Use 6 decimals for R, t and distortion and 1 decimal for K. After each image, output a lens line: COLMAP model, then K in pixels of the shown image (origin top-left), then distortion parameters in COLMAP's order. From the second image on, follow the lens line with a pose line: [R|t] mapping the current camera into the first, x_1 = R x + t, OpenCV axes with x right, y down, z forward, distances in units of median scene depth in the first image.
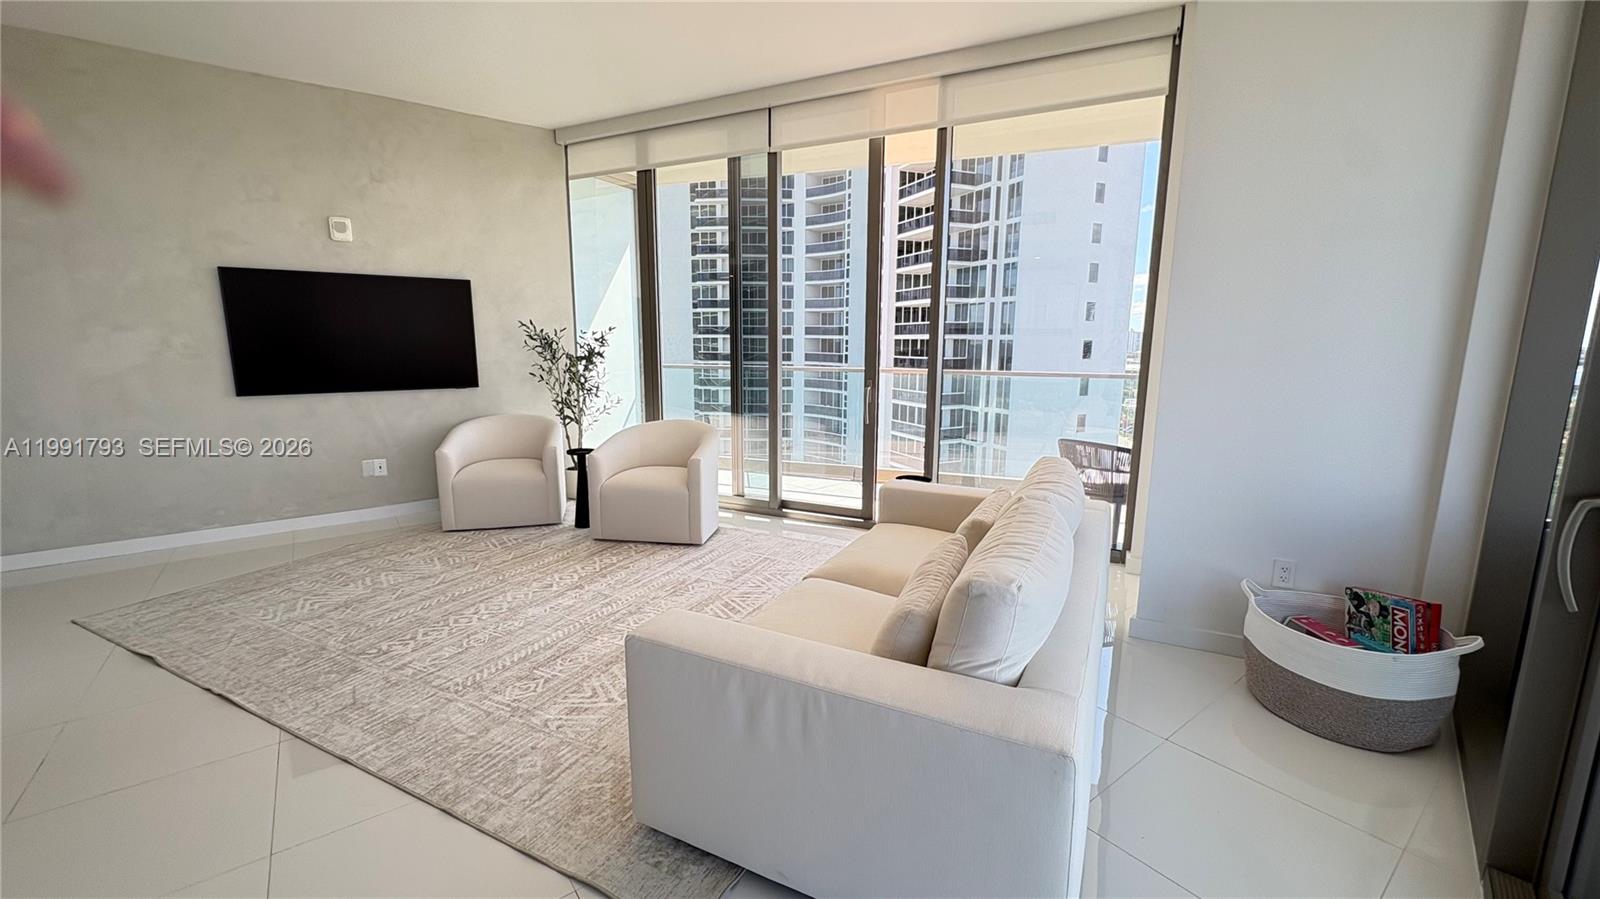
lens RADIAL K [[634.3, 0, 800.0], [0, 634.3, 449.5], [0, 0, 1]] dist [0.001172, 0.000097]
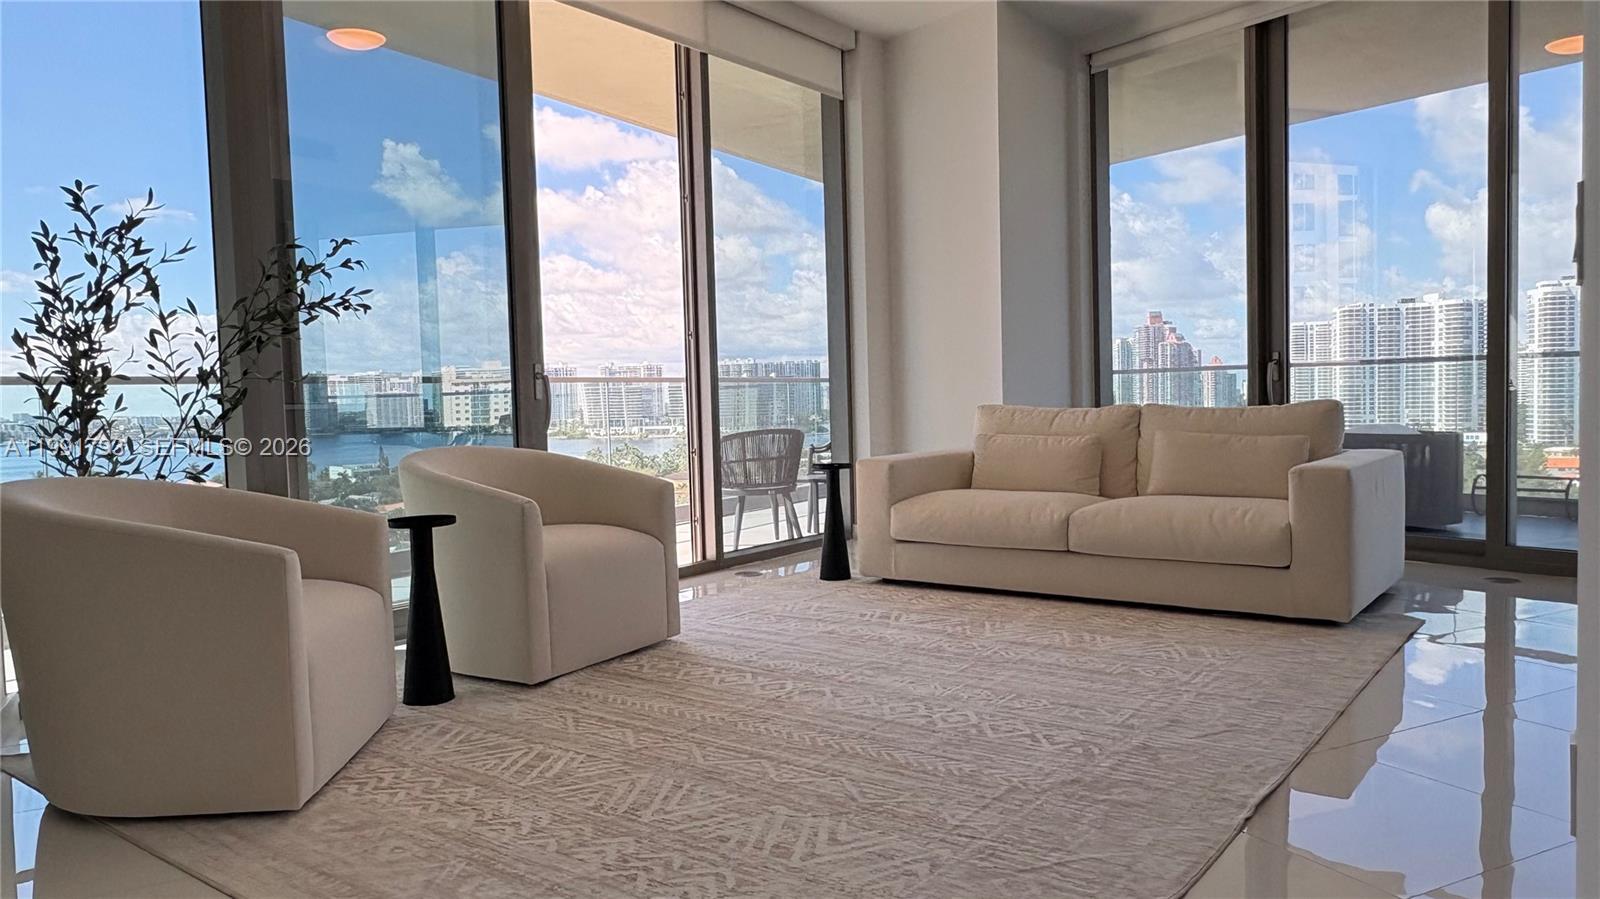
lens RADIAL K [[1108.7, 0, 800.0], [0, 1108.7, 449.5], [0, 0, 1]] dist [-0.004762, -0.004244]
pose [[0.182680, -0.060191, 0.981328, -1.406587], [0.190963, 0.981288, 0.024640, -0.018338], [-0.964449, 0.182896, 0.190756, 0.834694]]
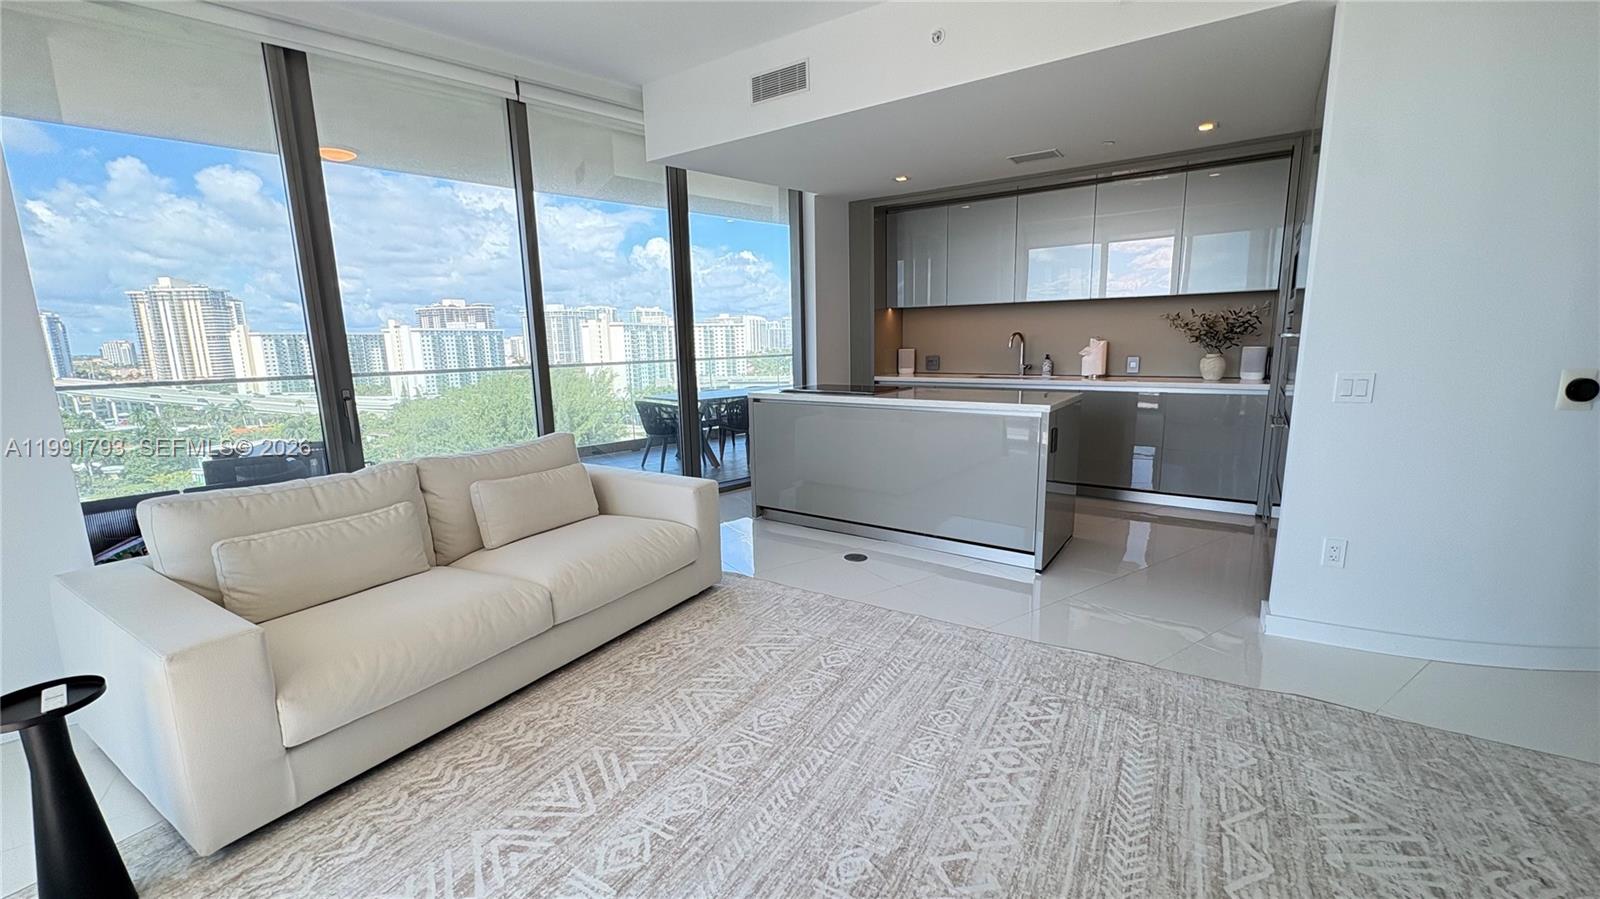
lens RADIAL K [[645.1, 0, 800.0], [0, 645.1, 449.5], [0, 0, 1]] dist [0.004070, 0.000160]
pose [[-0.997162, 0.000613, 0.075289, -0.339879], [0.025979, 0.941356, 0.336413, -0.236065], [-0.070668, 0.337414, -0.938700, 1.413652]]
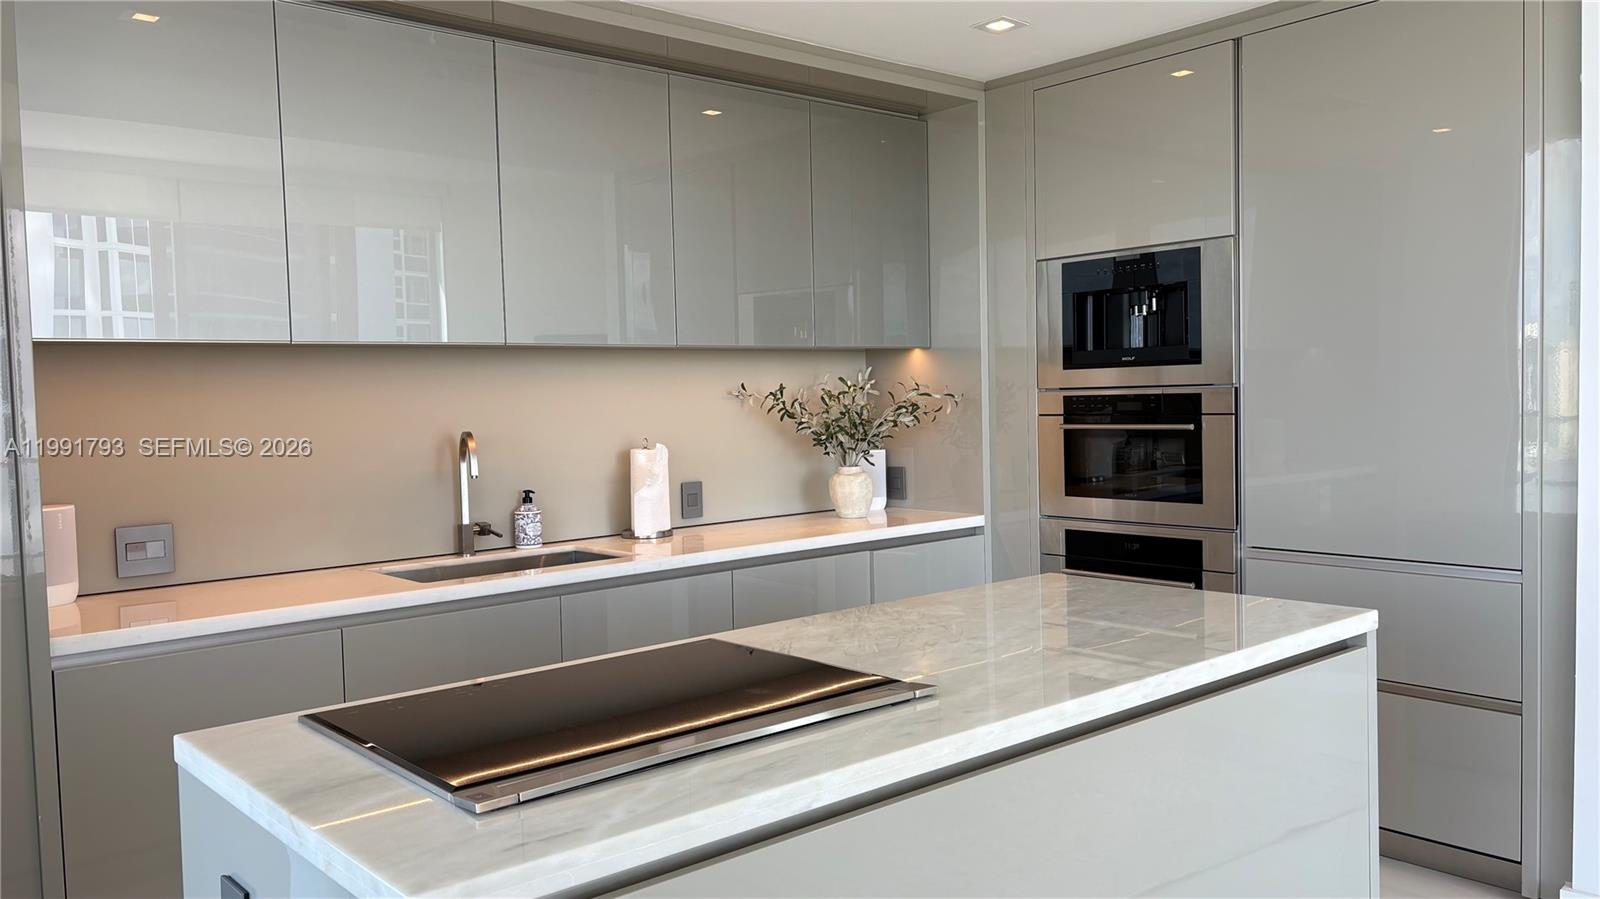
lens RADIAL K [[1219.5, 0, 800.0], [0, 1219.5, 449.5], [0, 0, 1]] dist [0.073775, -0.088006]
pose [[-0.322112, 0.045854, -0.945590, 0.165548], [-0.136598, 0.986123, 0.094352, -0.068540], [0.936795, 0.159558, -0.311379, 0.291153]]
